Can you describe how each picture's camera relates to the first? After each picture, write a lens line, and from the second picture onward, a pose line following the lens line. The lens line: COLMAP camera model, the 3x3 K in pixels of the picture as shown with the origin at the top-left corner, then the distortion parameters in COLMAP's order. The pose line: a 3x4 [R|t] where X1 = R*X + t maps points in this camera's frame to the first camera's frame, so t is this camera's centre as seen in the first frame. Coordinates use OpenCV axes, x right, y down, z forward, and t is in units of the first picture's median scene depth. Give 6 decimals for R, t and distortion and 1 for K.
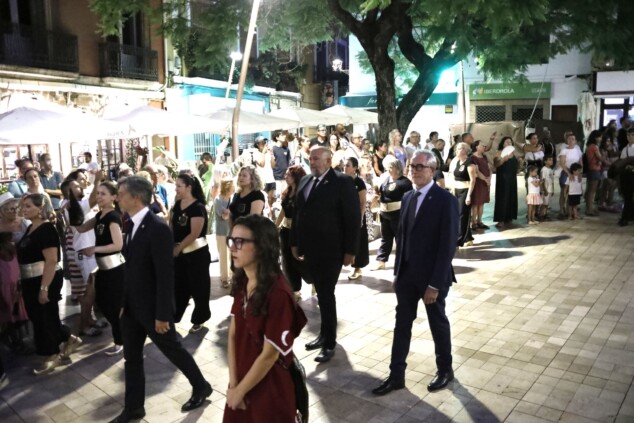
lens RADIAL K [[513.4, 0, 316.0], [0, 513.4, 209.3], [0, 0, 1]] dist [-0.118281, 0.059630]
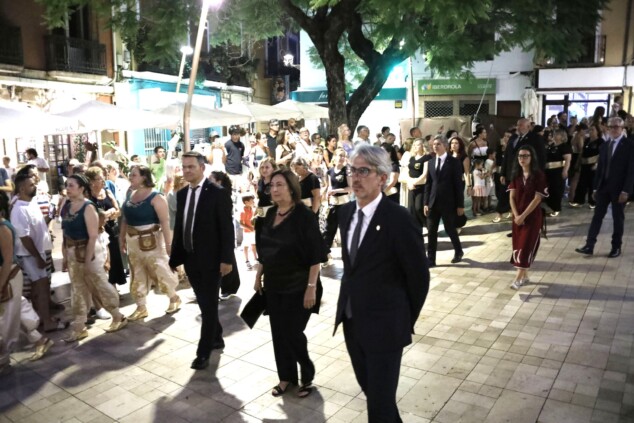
lens RADIAL K [[513.4, 0, 314.6], [0, 513.4, 213.0], [0, 0, 1]] dist [-0.118281, 0.059630]
pose [[0.995975, -0.012738, 0.088726, 0.000766], [0.011206, 0.999780, 0.017736, 0.001747], [-0.088933, -0.016670, 0.995898, -0.013036]]
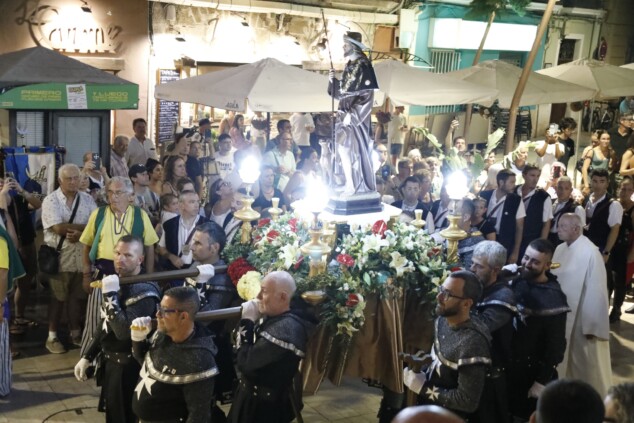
lens RADIAL K [[936.0, 0, 316.4], [0, 936.0, 212.0], [0, 0, 1]] dist [0.038228, 0.000000]
pose [[0.947340, 0.146527, -0.284741, -0.002766], [-0.136586, 0.989124, 0.054579, -0.026781], [0.289641, -0.012813, 0.957049, -0.351413]]
